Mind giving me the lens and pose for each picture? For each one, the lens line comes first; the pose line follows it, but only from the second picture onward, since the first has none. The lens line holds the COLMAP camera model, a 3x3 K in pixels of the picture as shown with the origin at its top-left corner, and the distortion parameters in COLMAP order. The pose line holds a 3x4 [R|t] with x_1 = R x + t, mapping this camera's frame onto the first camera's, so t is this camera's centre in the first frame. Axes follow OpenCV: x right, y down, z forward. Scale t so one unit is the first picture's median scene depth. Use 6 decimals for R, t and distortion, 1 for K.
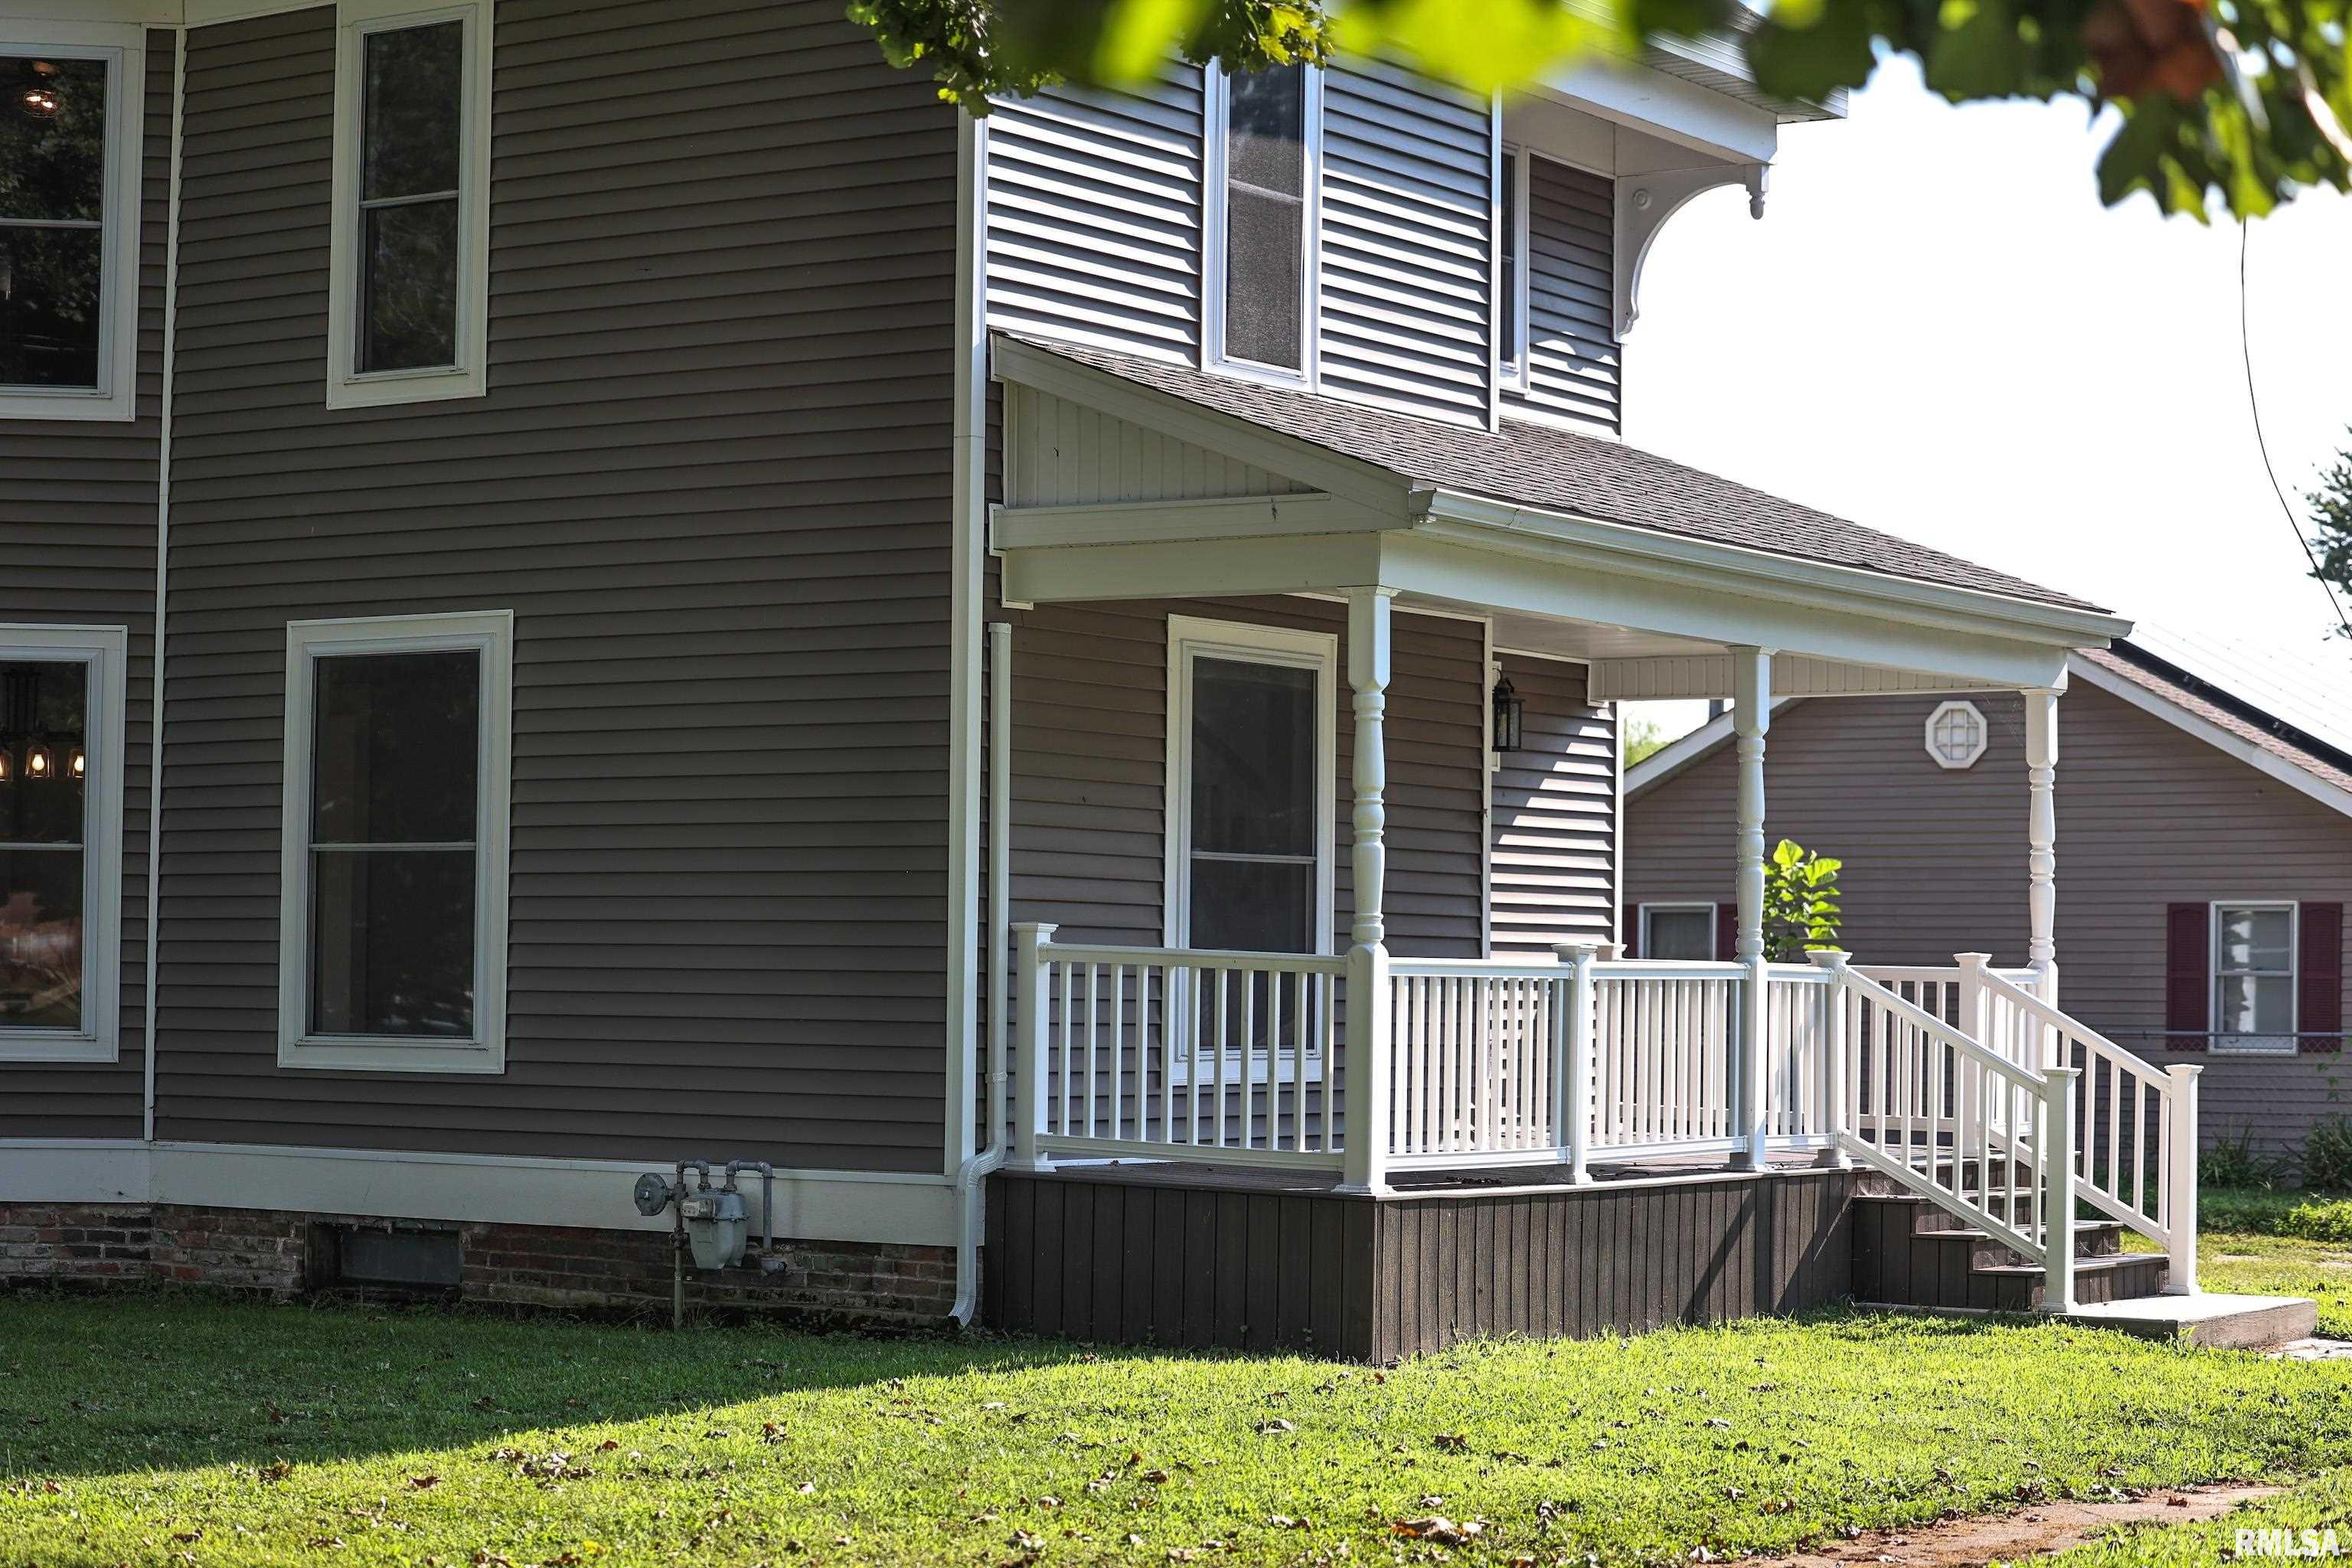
lens RADIAL K [[4680.2, 0, 1176.0], [0, 4680.2, 784.0], [0, 0, 1]] dist [-0.176486, -0.114243]
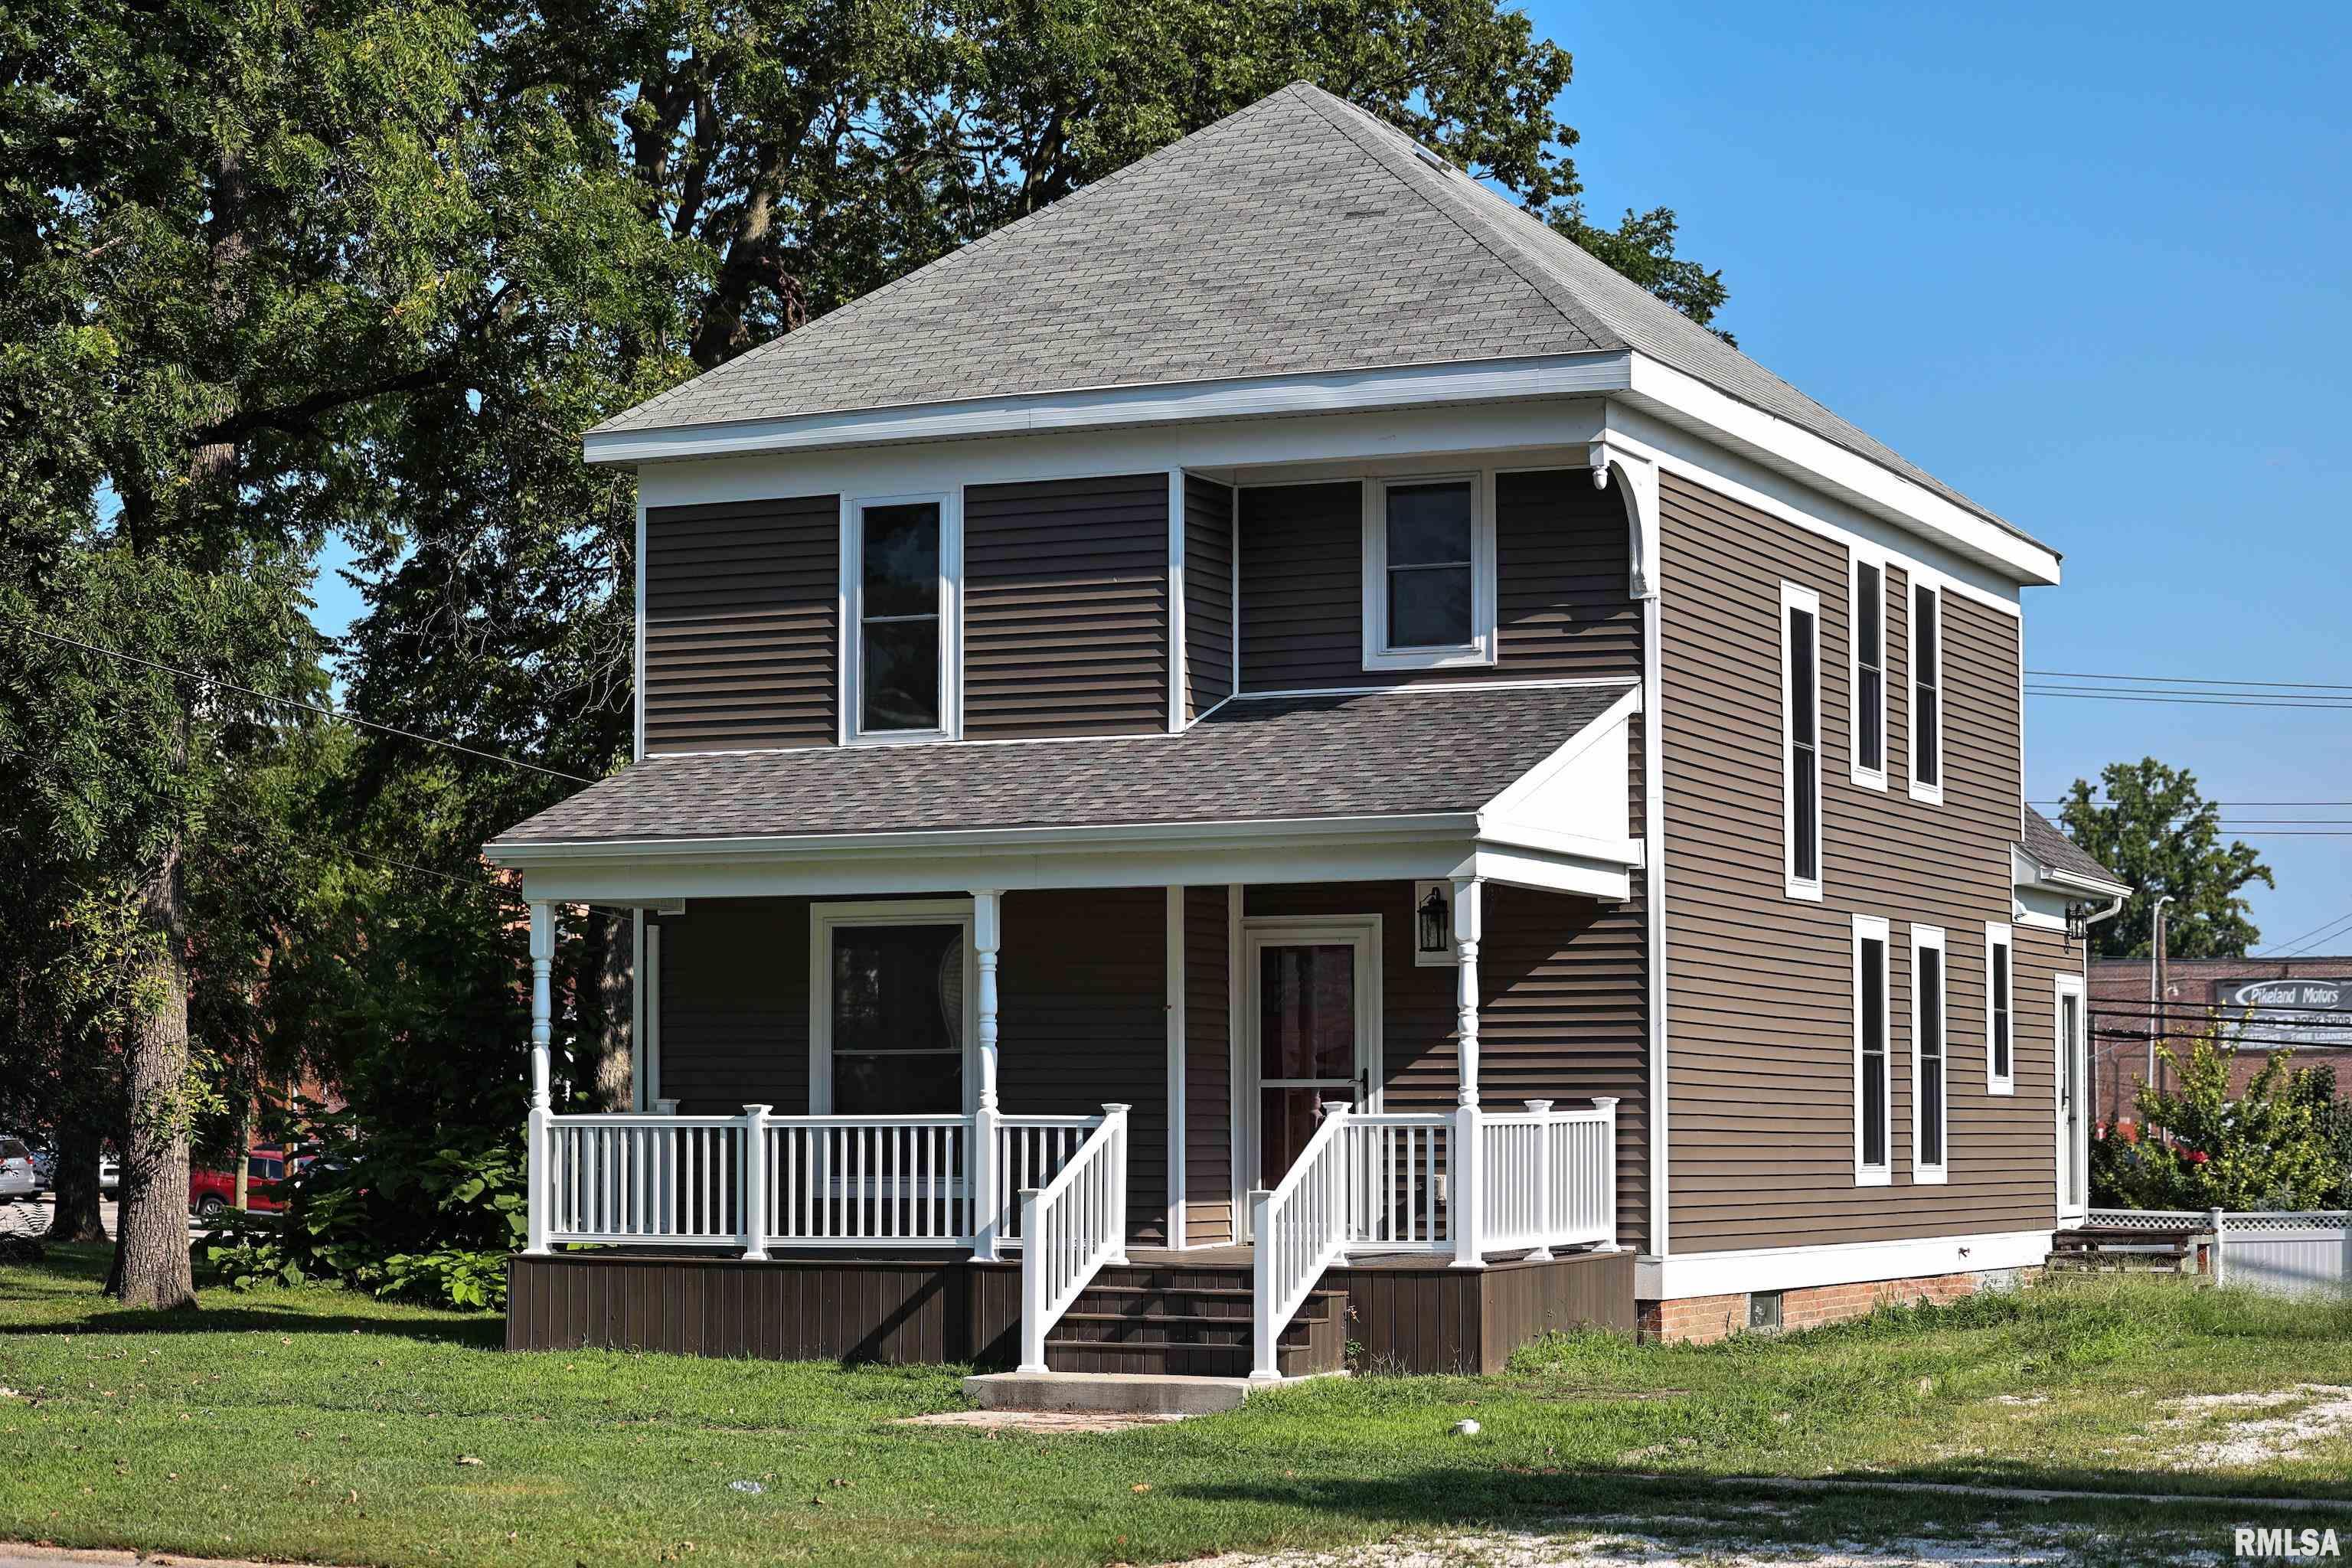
lens RADIAL K [[4680.2, 0, 1176.0], [0, 4680.2, 784.0], [0, 0, 1]] dist [-0.176486, -0.114243]
pose [[0.157762, -0.085830, -0.983740, 1.589499], [0.043139, 0.995863, -0.079970, 0.056430], [0.986534, -0.029821, 0.160812, 0.863249]]
